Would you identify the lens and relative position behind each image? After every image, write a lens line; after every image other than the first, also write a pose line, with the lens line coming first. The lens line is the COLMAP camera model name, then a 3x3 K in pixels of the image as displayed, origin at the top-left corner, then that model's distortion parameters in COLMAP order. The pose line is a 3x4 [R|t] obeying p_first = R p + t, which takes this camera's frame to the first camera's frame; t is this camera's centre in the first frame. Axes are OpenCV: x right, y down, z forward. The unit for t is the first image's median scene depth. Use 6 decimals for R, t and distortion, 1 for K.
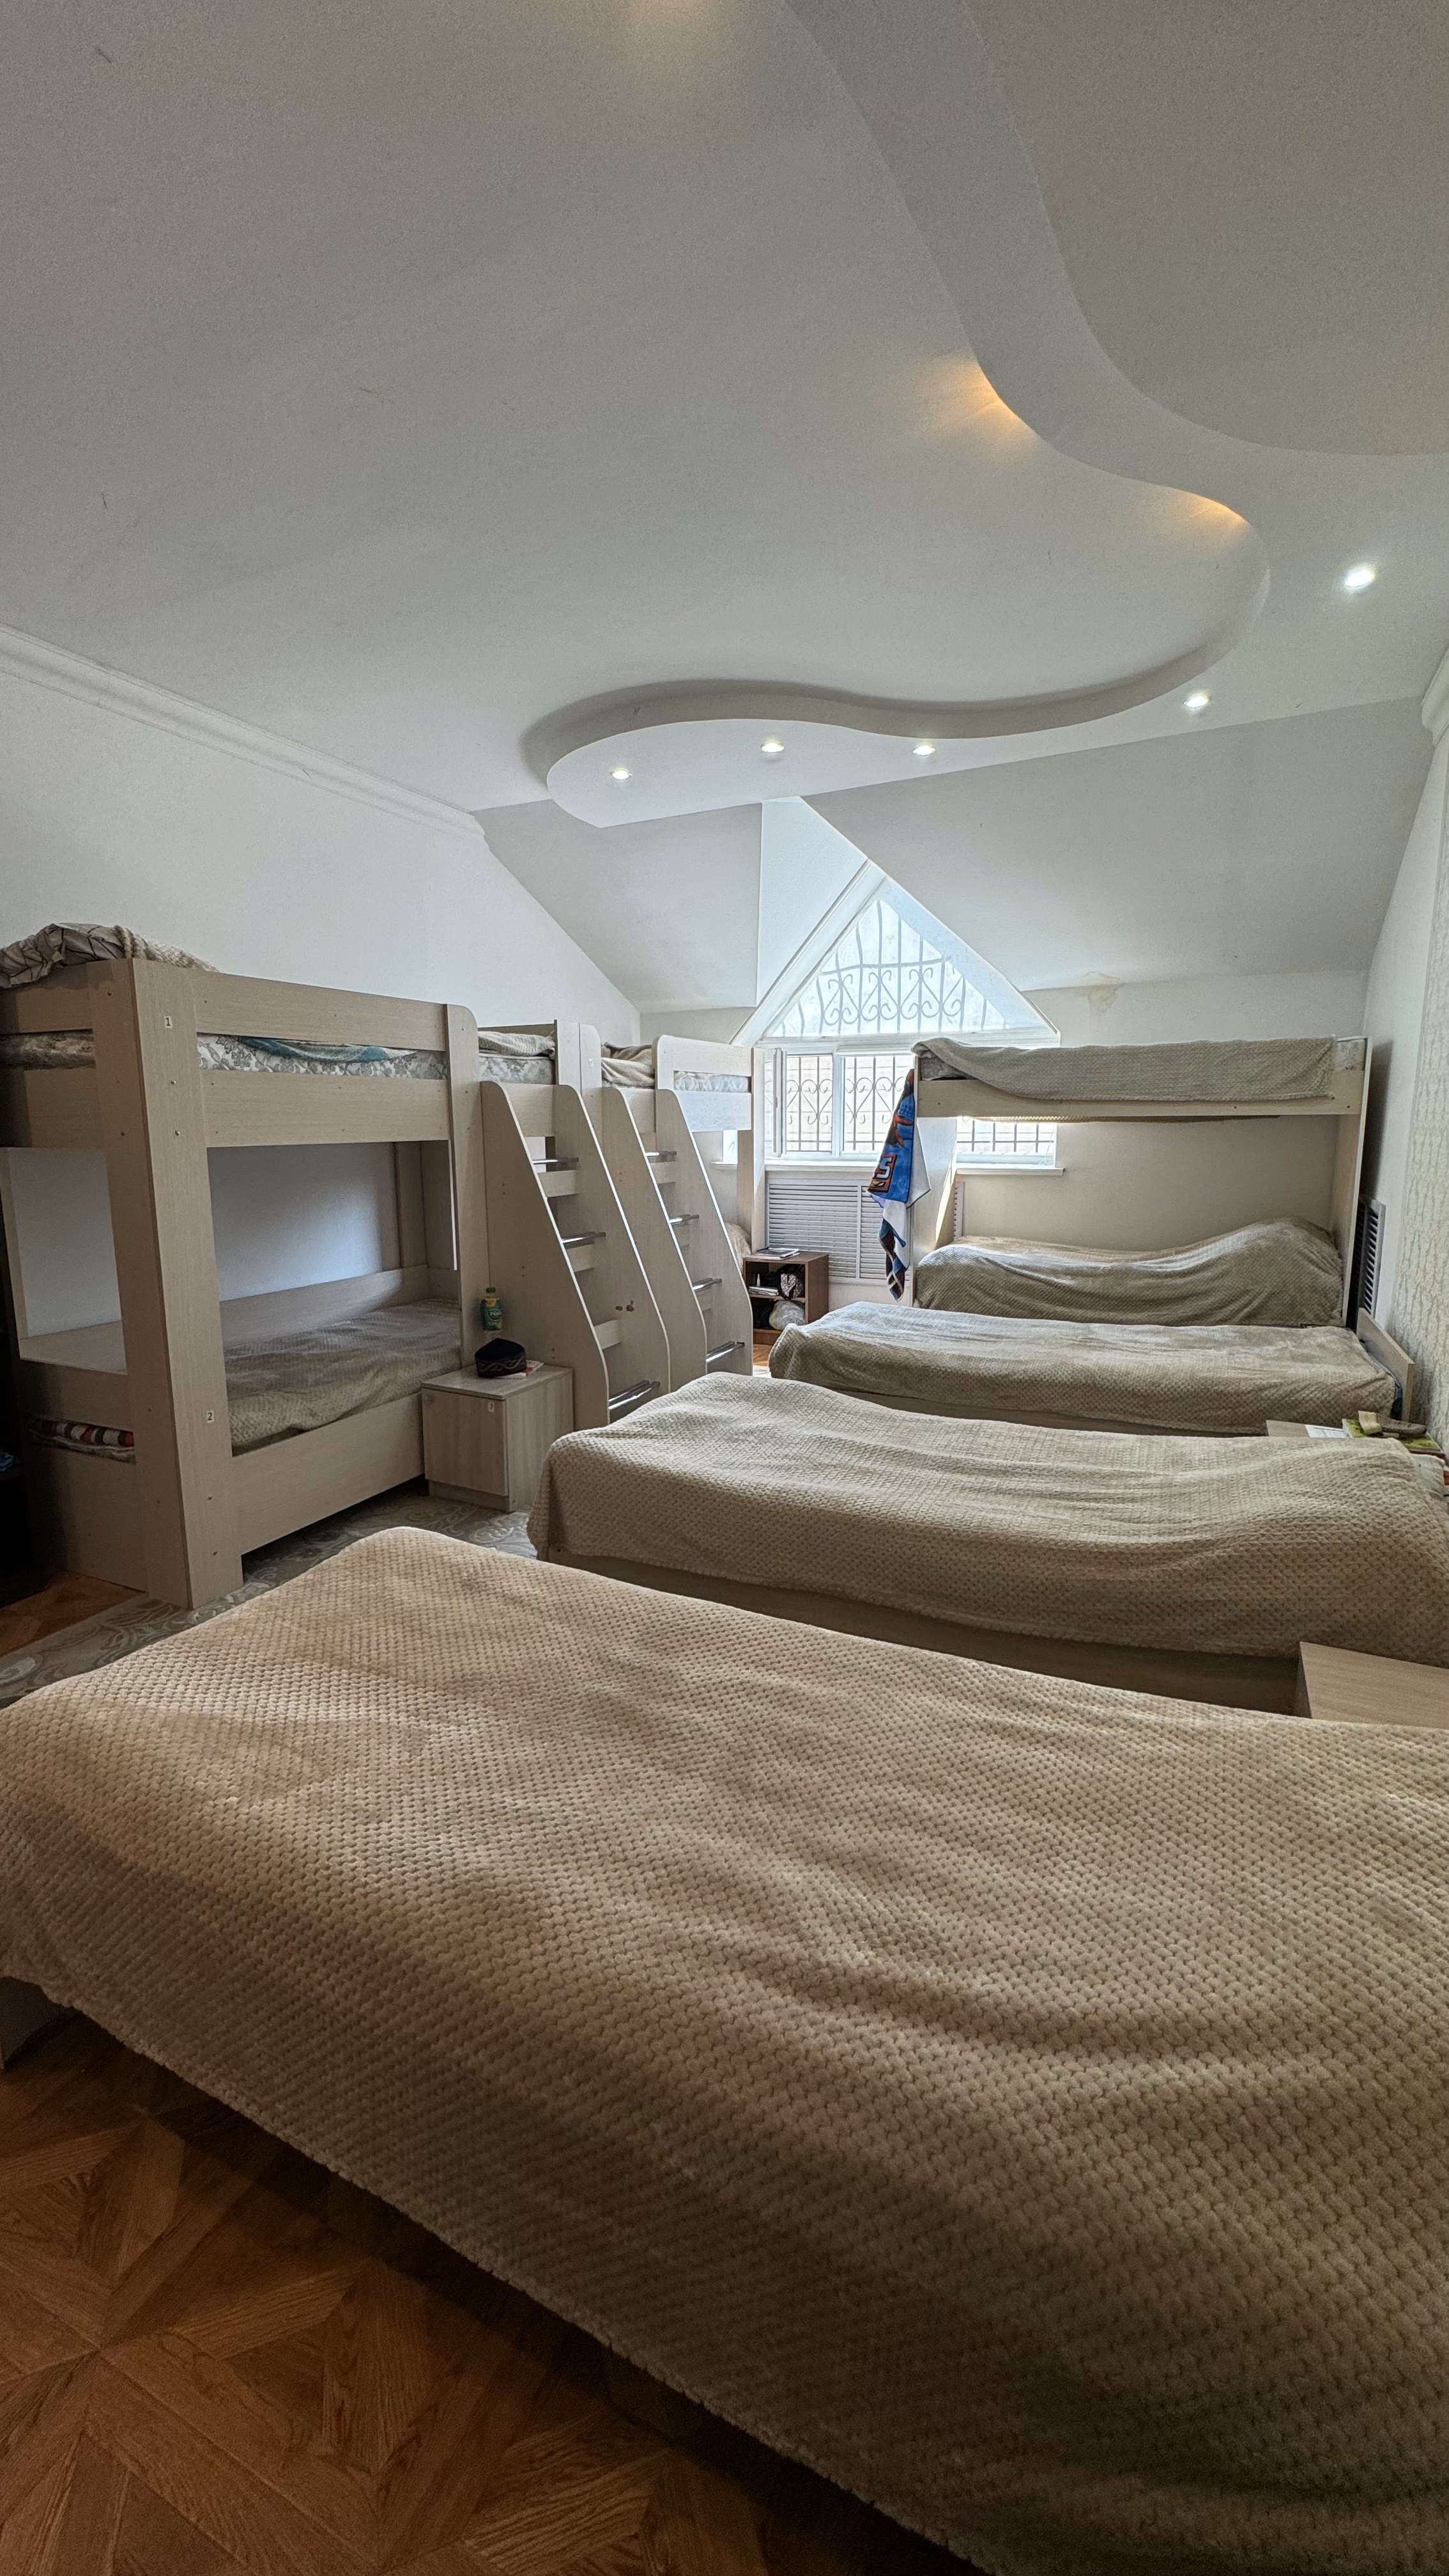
lens RADIAL K [[1024.6, 0, 724.5], [0, 1024.6, 1288.0], [0, 0, 1]] dist [-0.000091, 0.004997]
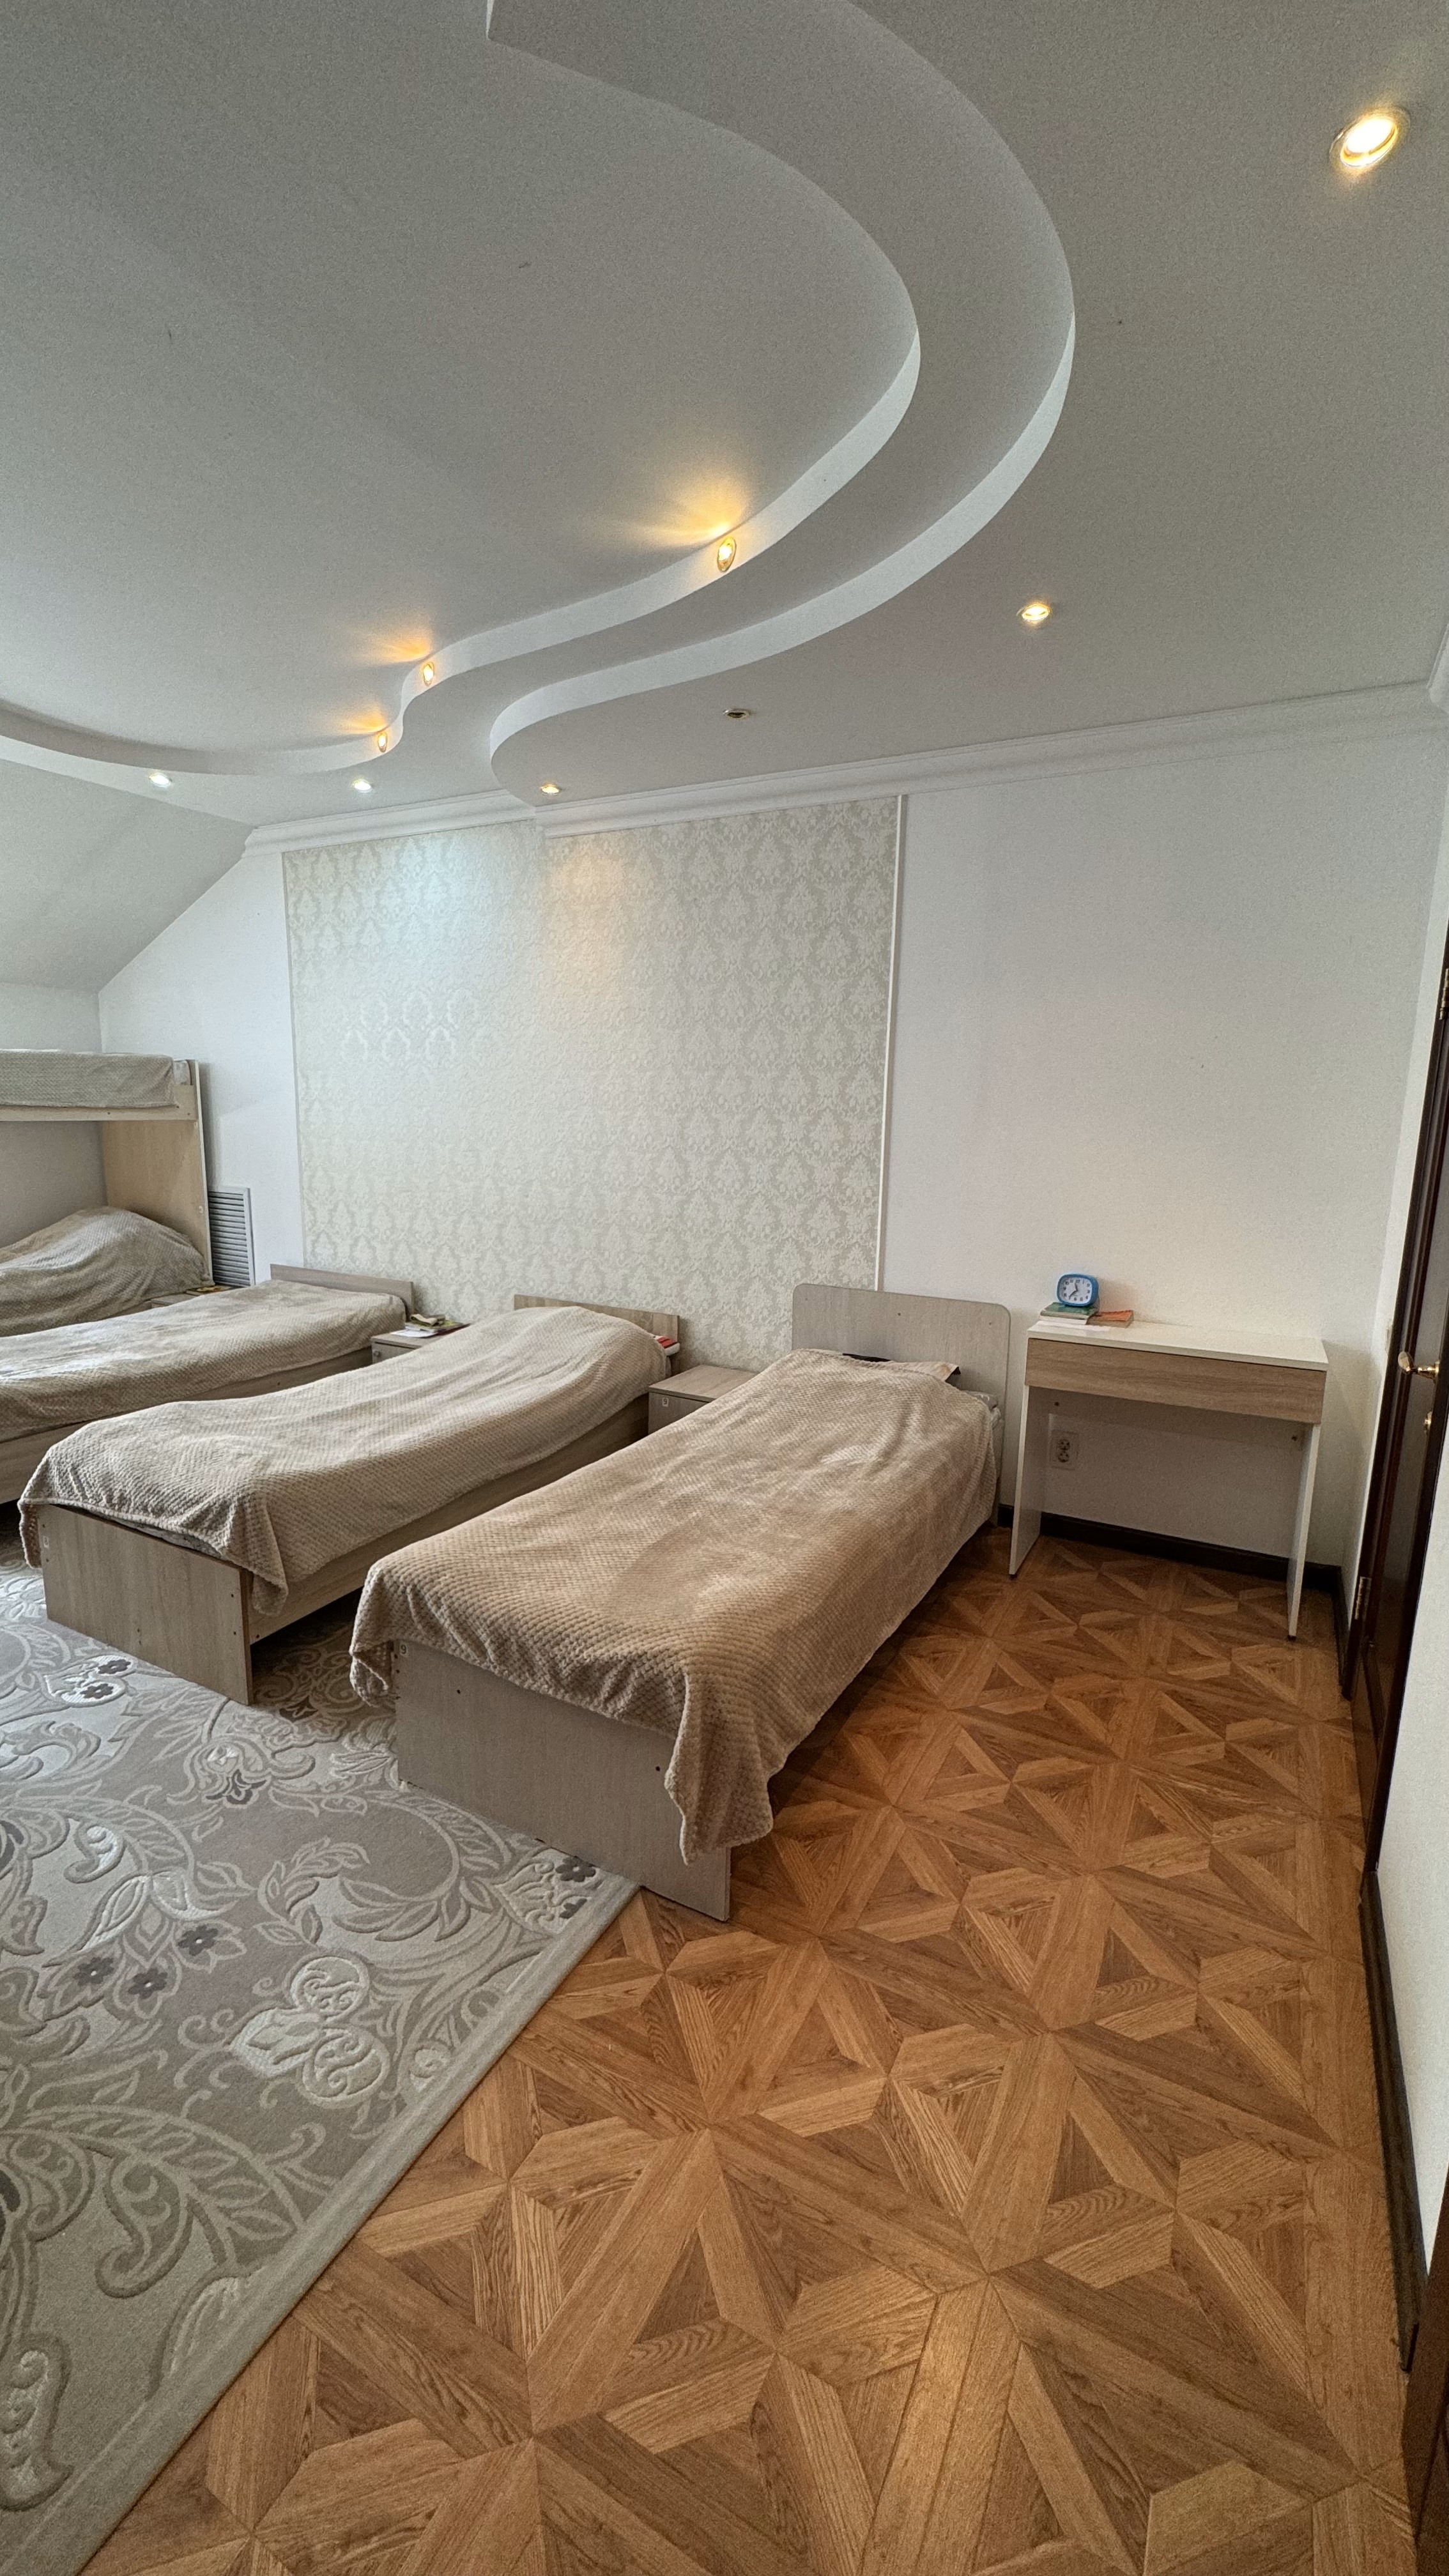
lens RADIAL K [[1024.6, 0, 724.5], [0, 1024.6, 1288.0], [0, 0, 1]] dist [-0.000091, 0.004997]
pose [[0.058802, -0.170377, 0.983623, -1.147288], [0.149272, 0.975751, 0.160089, -0.130371], [-0.987046, 0.137413, 0.082809, 0.499651]]
